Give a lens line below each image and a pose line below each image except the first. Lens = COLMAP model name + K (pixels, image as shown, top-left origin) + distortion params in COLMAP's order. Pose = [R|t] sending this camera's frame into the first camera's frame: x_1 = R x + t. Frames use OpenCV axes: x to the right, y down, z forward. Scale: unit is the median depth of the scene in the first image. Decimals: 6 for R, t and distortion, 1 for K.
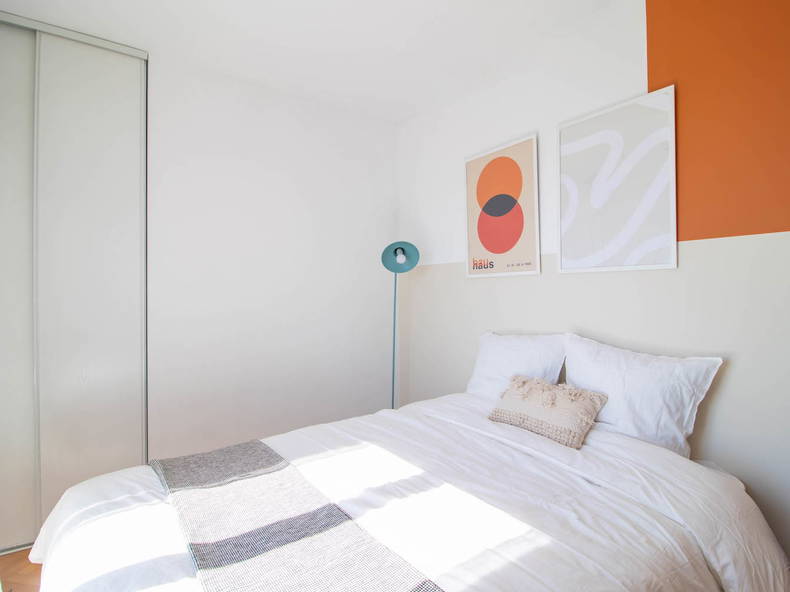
lens RADIAL K [[412.6, 0, 395.0], [0, 412.6, 296.0], [0, 0, 1]] dist [-0.000675, -0.032559]
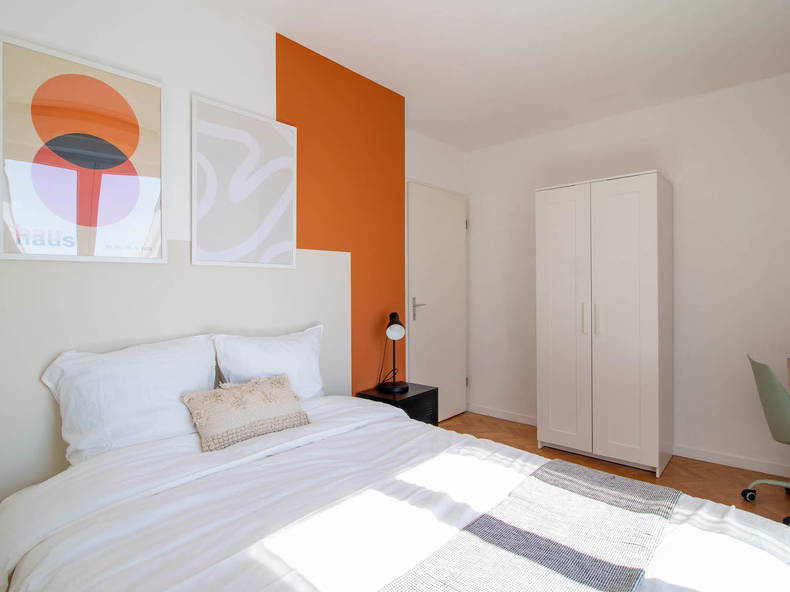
lens RADIAL K [[412.6, 0, 395.0], [0, 412.6, 296.0], [0, 0, 1]] dist [-0.000675, -0.032559]
pose [[-0.194871, -0.009803, 0.980780, -0.616389], [0.007924, 0.999902, 0.011569, 0.006352], [-0.980797, 0.010026, -0.194774, 0.862638]]
